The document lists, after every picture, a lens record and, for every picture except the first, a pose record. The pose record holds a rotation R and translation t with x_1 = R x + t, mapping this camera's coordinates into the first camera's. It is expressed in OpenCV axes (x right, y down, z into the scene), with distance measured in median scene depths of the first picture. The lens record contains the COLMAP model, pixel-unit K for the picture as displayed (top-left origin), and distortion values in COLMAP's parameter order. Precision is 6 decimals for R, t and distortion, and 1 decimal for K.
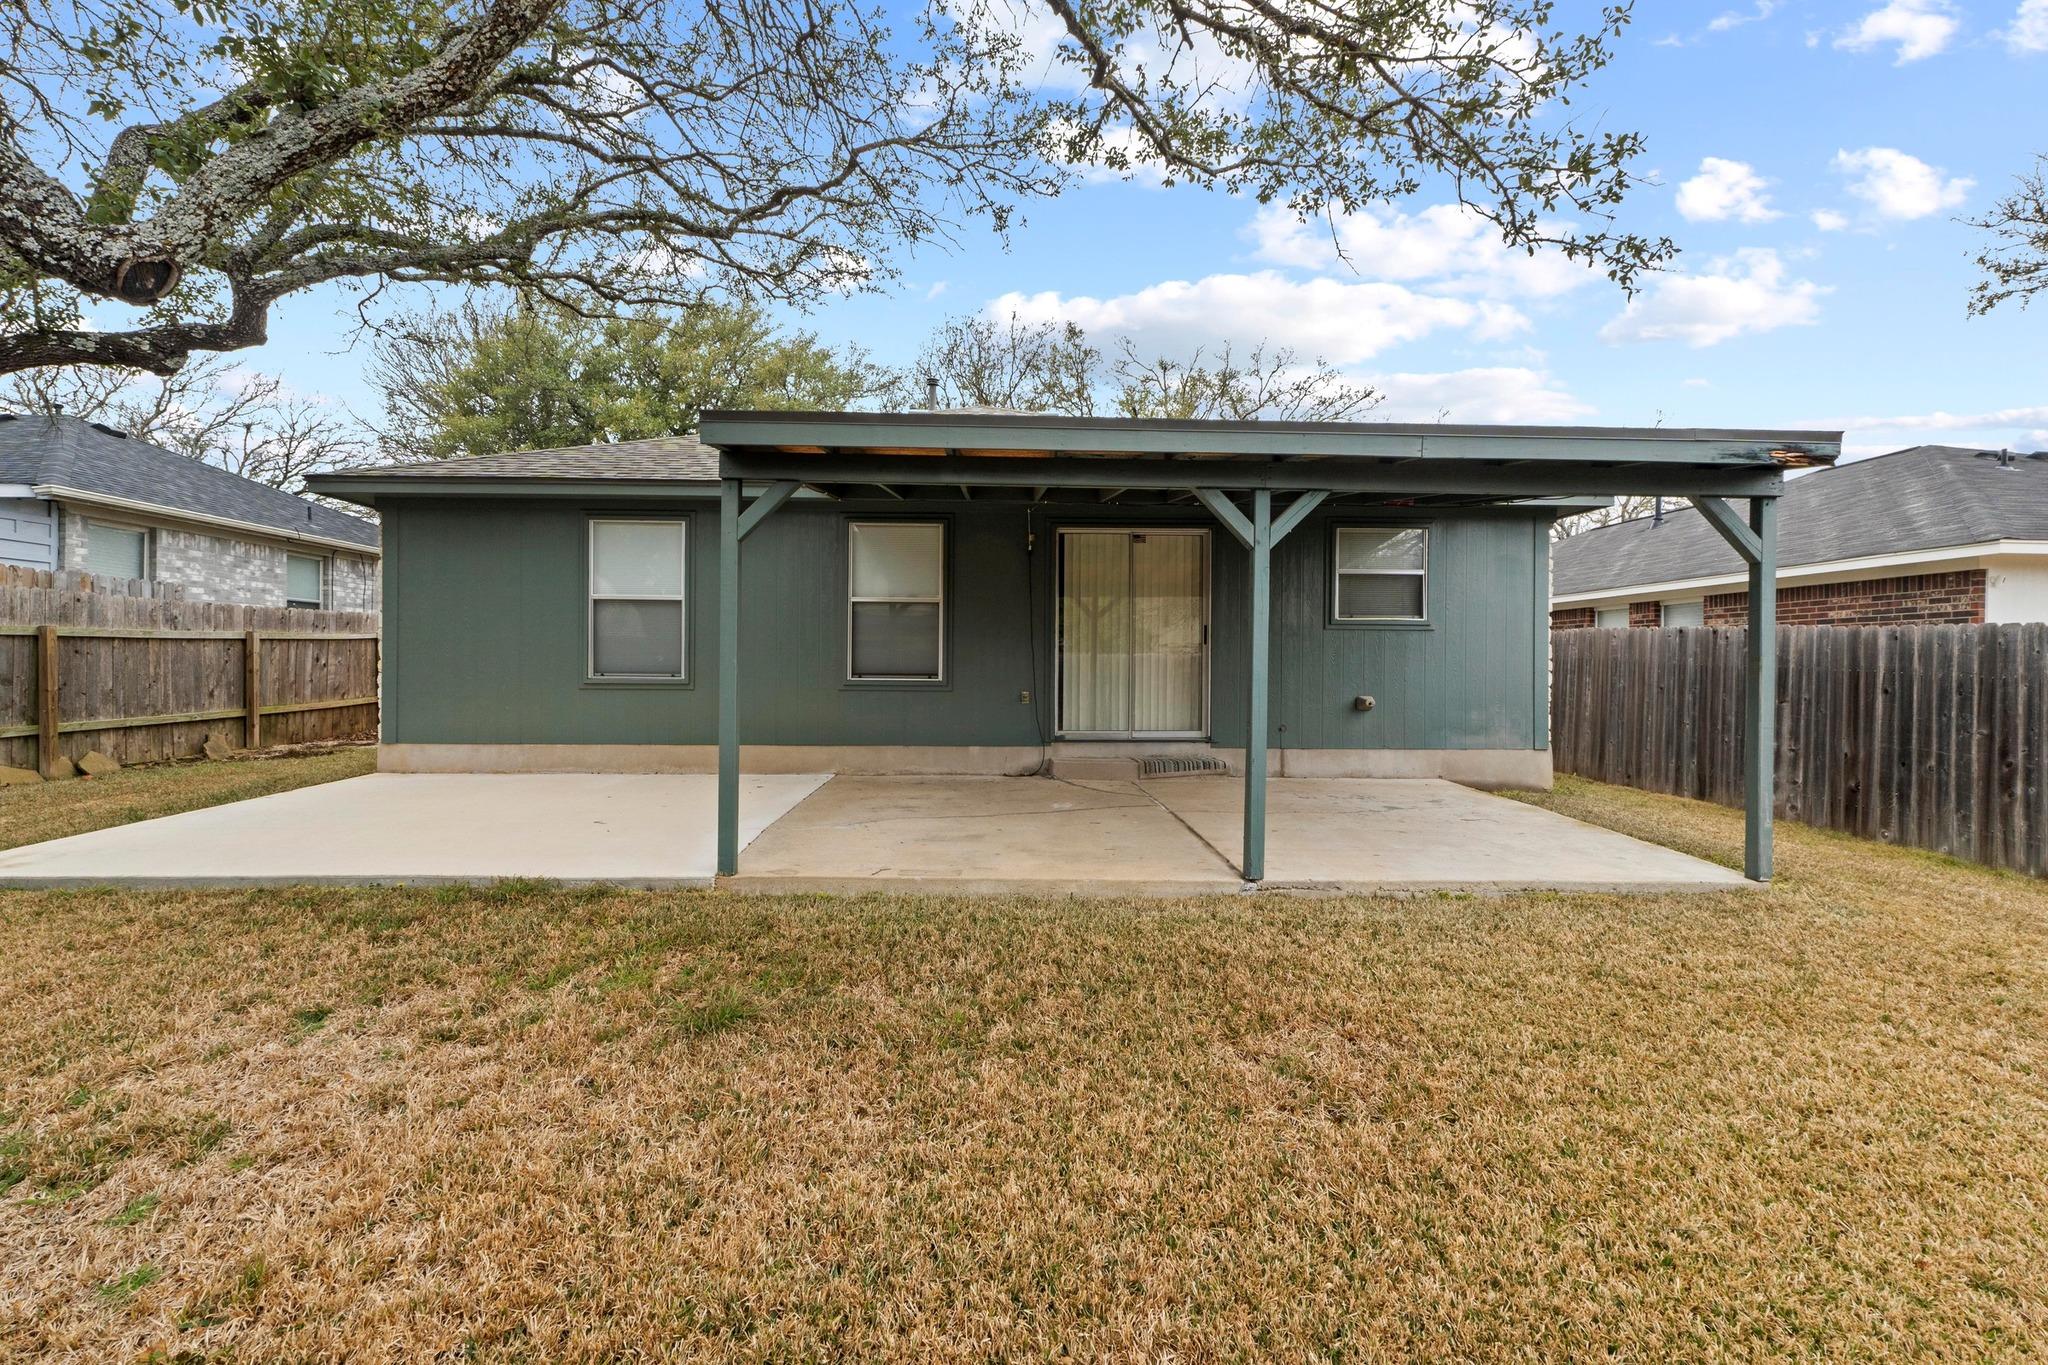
lens RADIAL K [[878.5, 0, 1019.6], [0, 878.5, 667.3], [0, 0, 1]] dist [-0.002266, 0.000125]
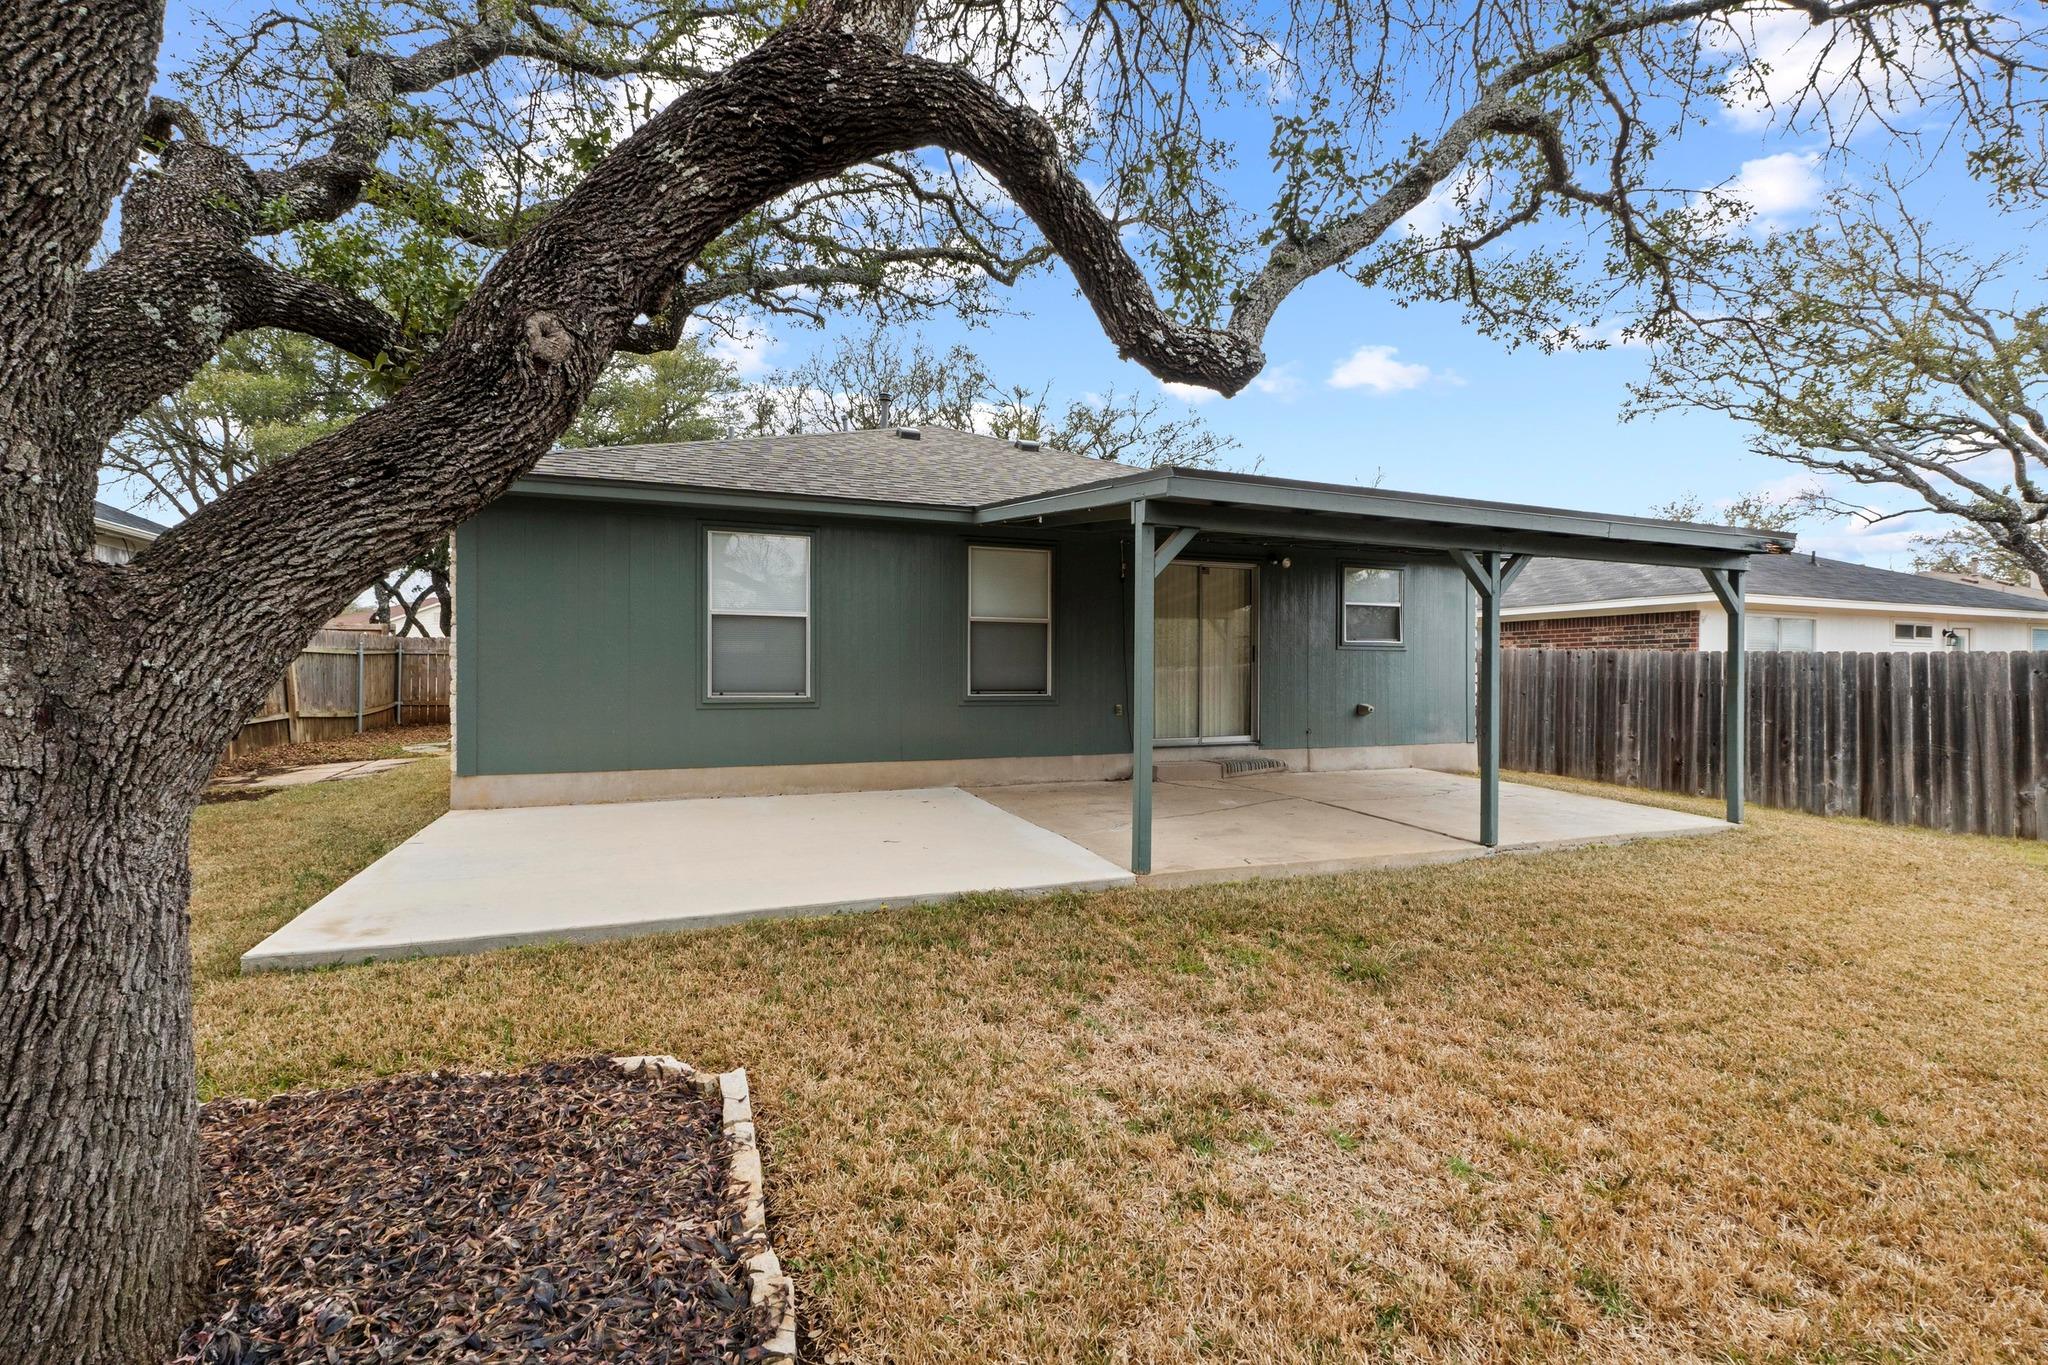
lens RADIAL K [[878.5, 0, 1022.6], [0, 878.5, 686.2], [0, 0, 1]] dist [-0.002266, 0.000125]
pose [[0.941708, -0.009219, 0.336304, -0.487456], [0.004184, 0.999868, 0.015692, -0.013669], [-0.336404, -0.013370, 0.941623, -0.006460]]
